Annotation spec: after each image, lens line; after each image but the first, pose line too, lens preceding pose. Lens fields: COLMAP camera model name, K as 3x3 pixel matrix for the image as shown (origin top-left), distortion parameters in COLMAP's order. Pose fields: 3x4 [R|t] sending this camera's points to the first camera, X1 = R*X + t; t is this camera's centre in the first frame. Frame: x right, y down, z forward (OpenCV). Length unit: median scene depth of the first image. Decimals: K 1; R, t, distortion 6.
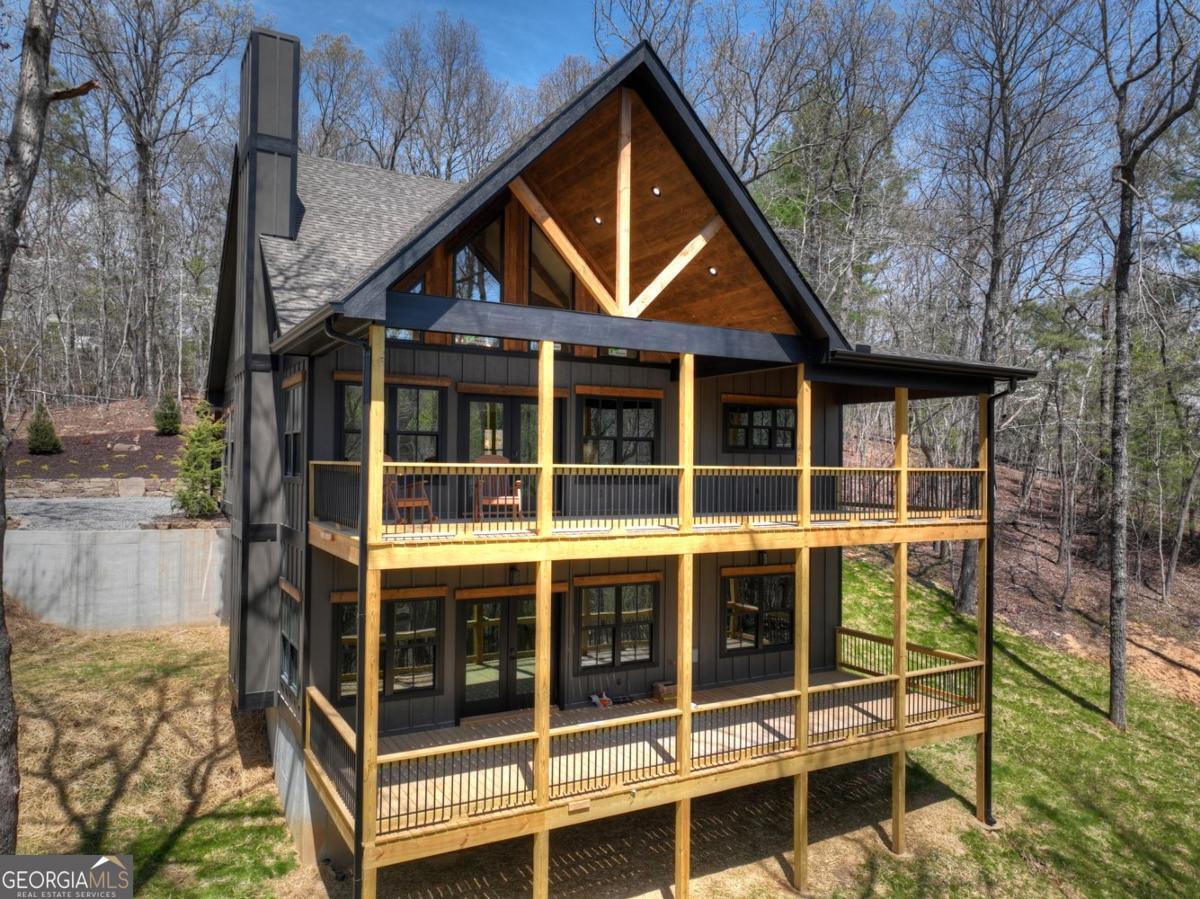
lens RADIAL K [[847.8, 0, 598.3], [0, 847.8, 450.8], [0, 0, 1]] dist [0.004663, 0.017411]
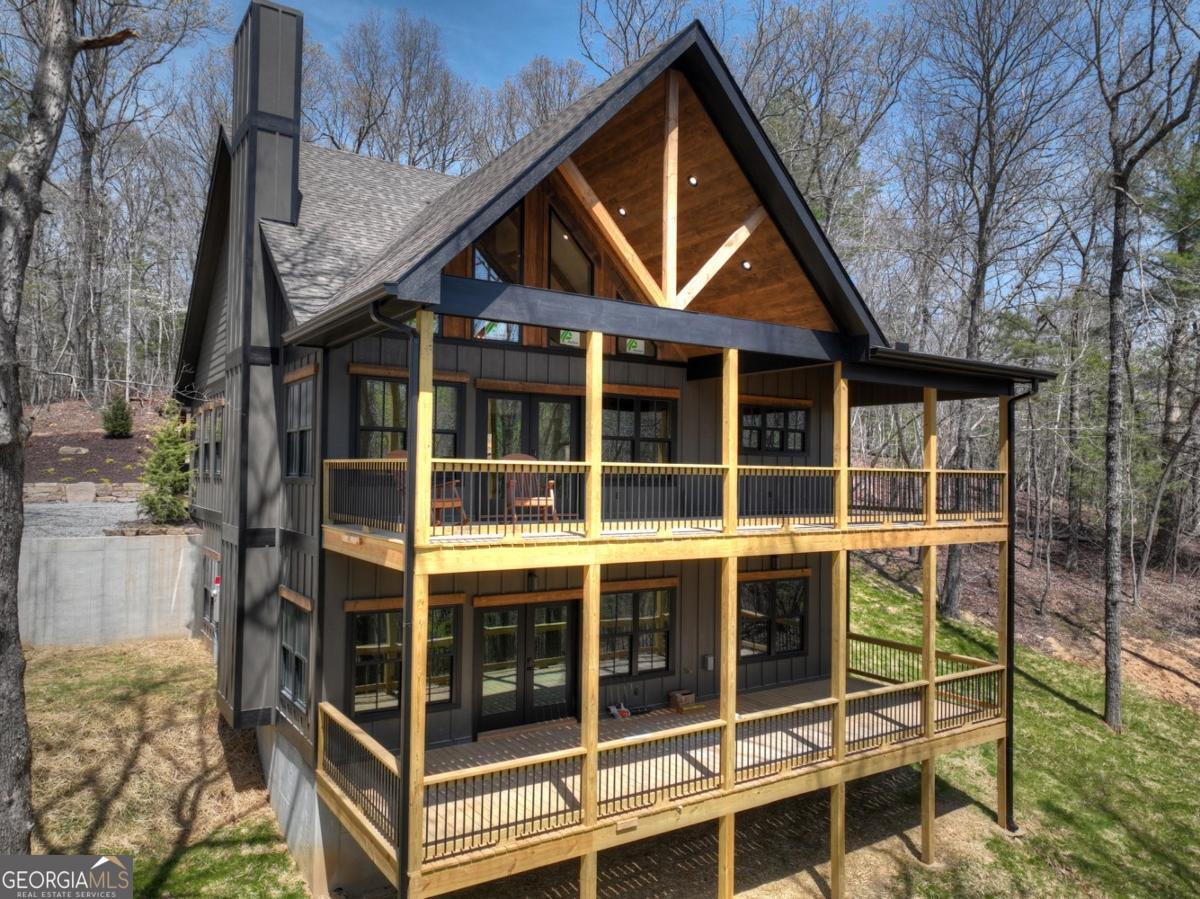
lens RADIAL K [[847.8, 0, 600.4], [0, 847.8, 449.9], [0, 0, 1]] dist [0.004663, 0.017411]
pose [[0.997560, 0.004226, 0.069691, -0.092895], [-0.003472, 0.999934, -0.010939, 0.009699], [-0.069733, 0.010670, 0.997509, 0.044073]]
